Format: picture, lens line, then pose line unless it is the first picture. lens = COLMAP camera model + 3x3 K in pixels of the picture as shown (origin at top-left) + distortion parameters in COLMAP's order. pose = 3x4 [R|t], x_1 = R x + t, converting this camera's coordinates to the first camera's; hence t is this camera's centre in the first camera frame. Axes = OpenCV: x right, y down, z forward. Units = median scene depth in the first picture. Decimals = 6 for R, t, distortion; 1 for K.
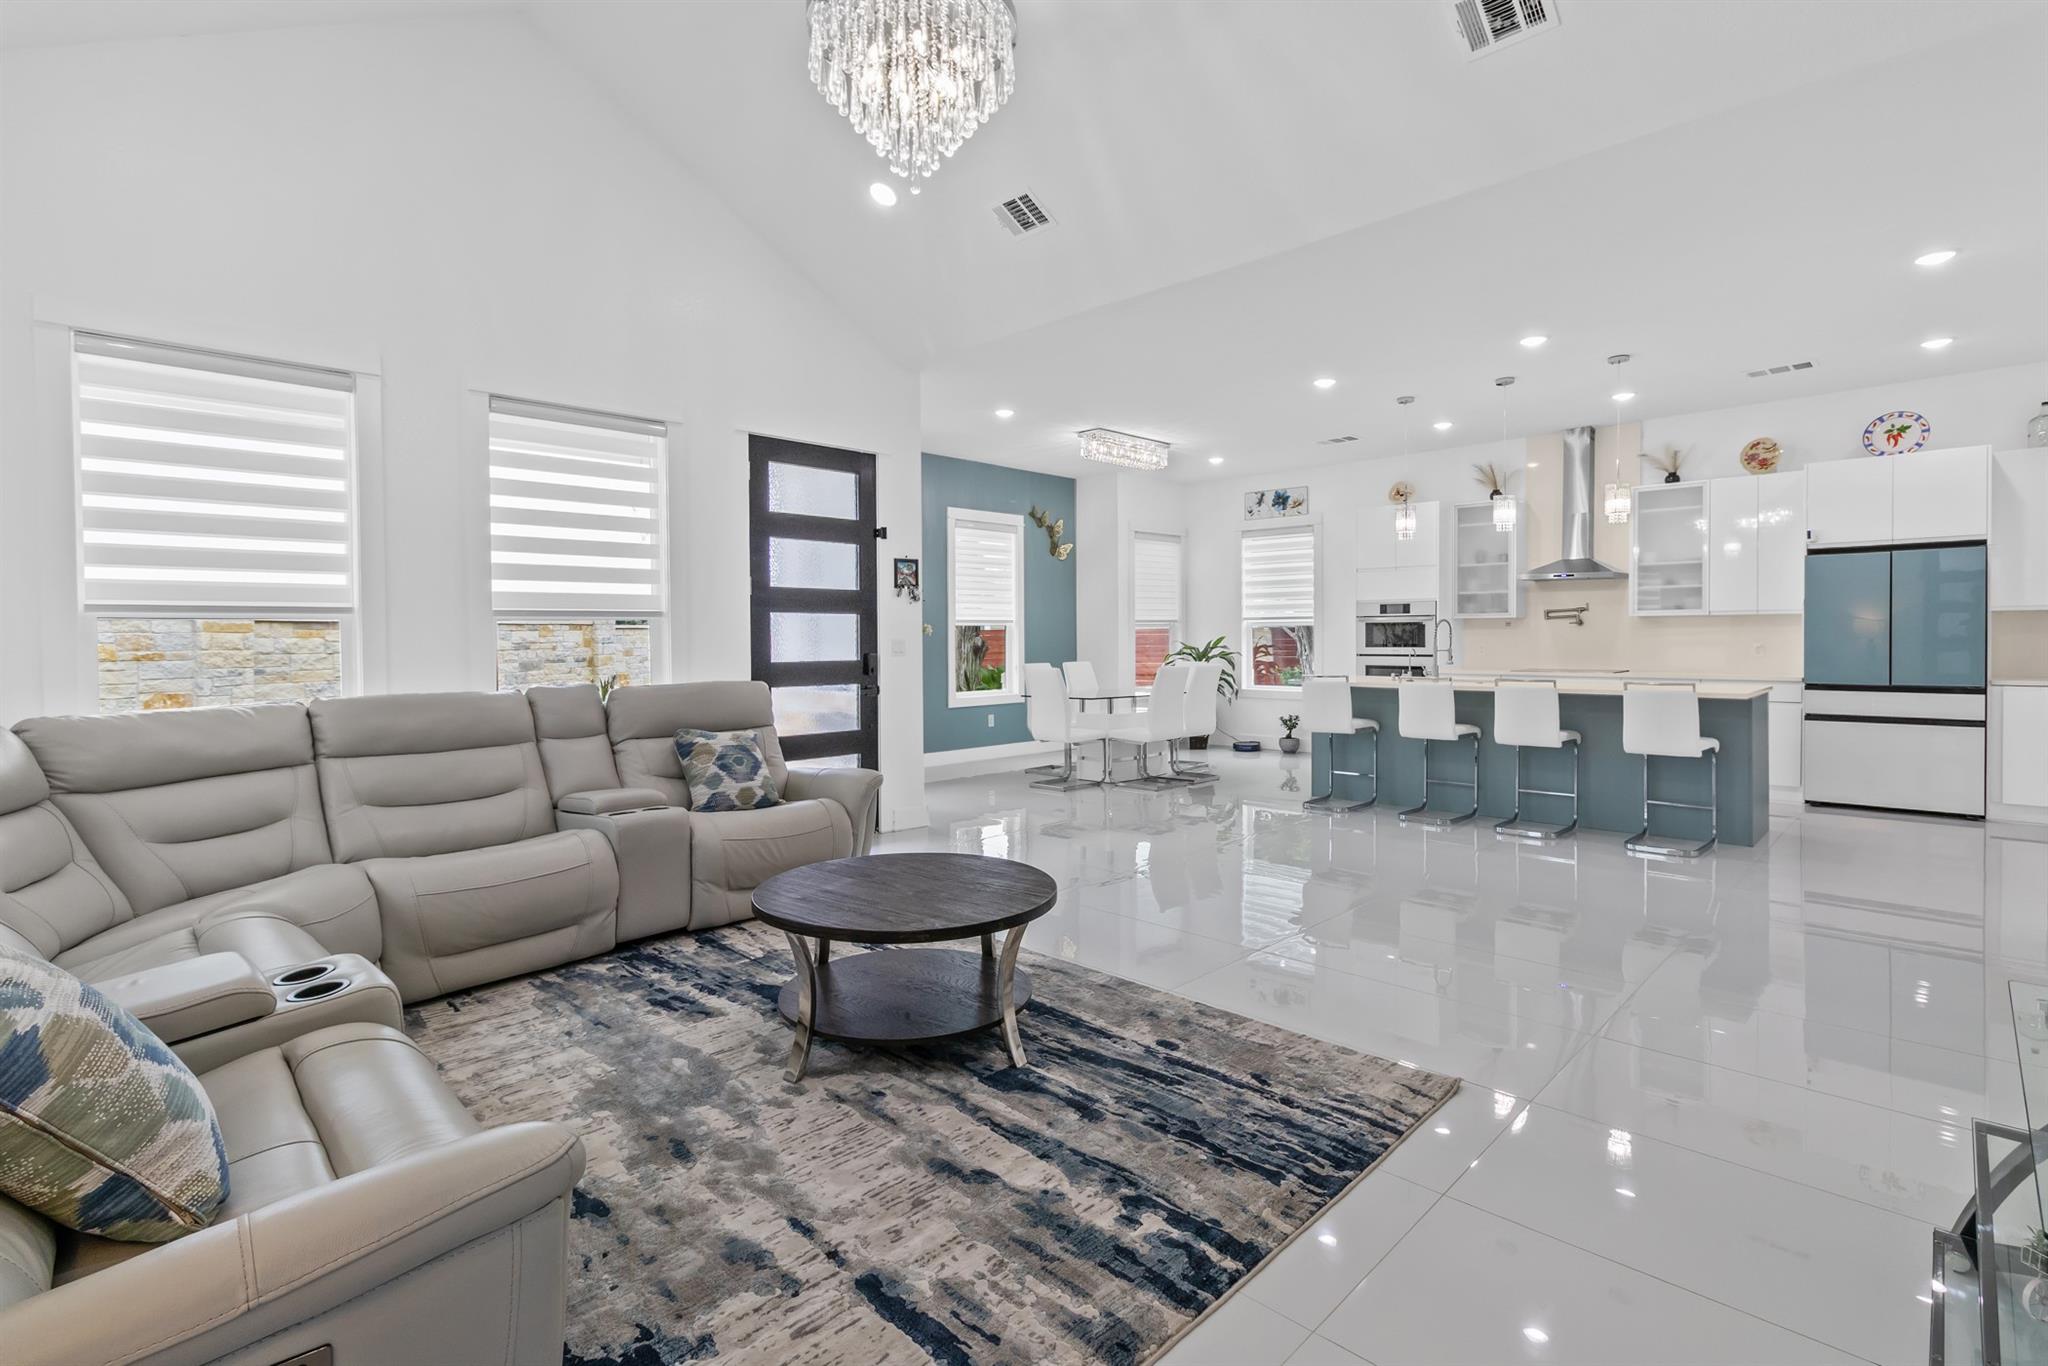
lens RADIAL K [[958.1, 0, 1042.0], [0, 958.1, 646.8], [0, 0, 1]] dist [0.006254, 0.000426]
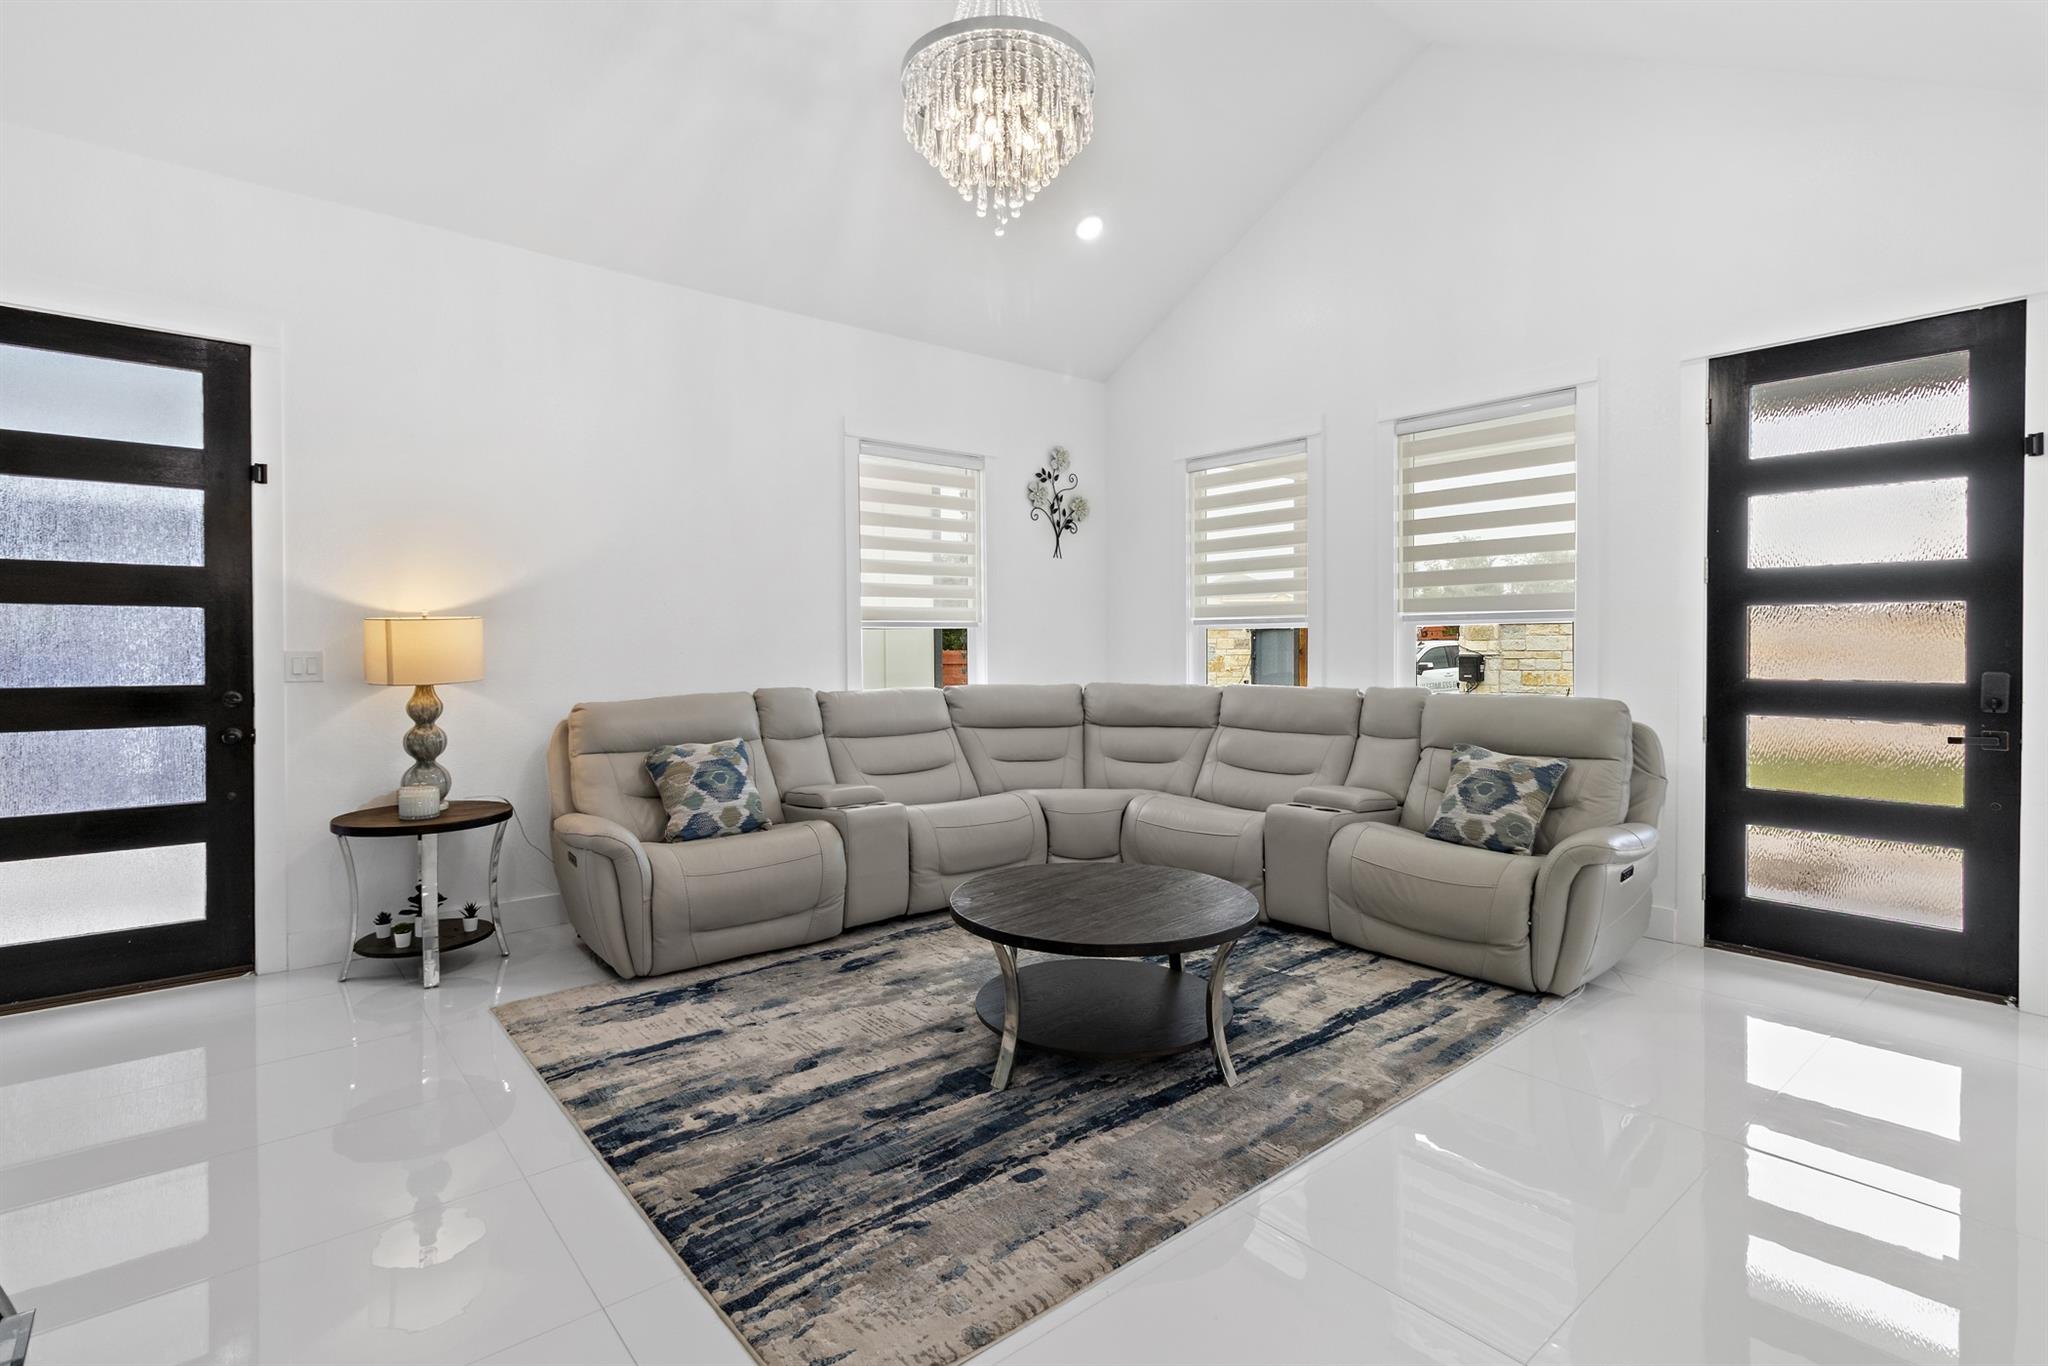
lens RADIAL K [[958.1, 0, 1025.5], [0, 958.1, 676.0], [0, 0, 1]] dist [0.006254, 0.000426]
pose [[-0.096739, 0.037525, -0.994602, 1.004592], [-0.005545, 0.999253, 0.038240, -0.021997], [0.995294, 0.009214, -0.096459, 1.205228]]
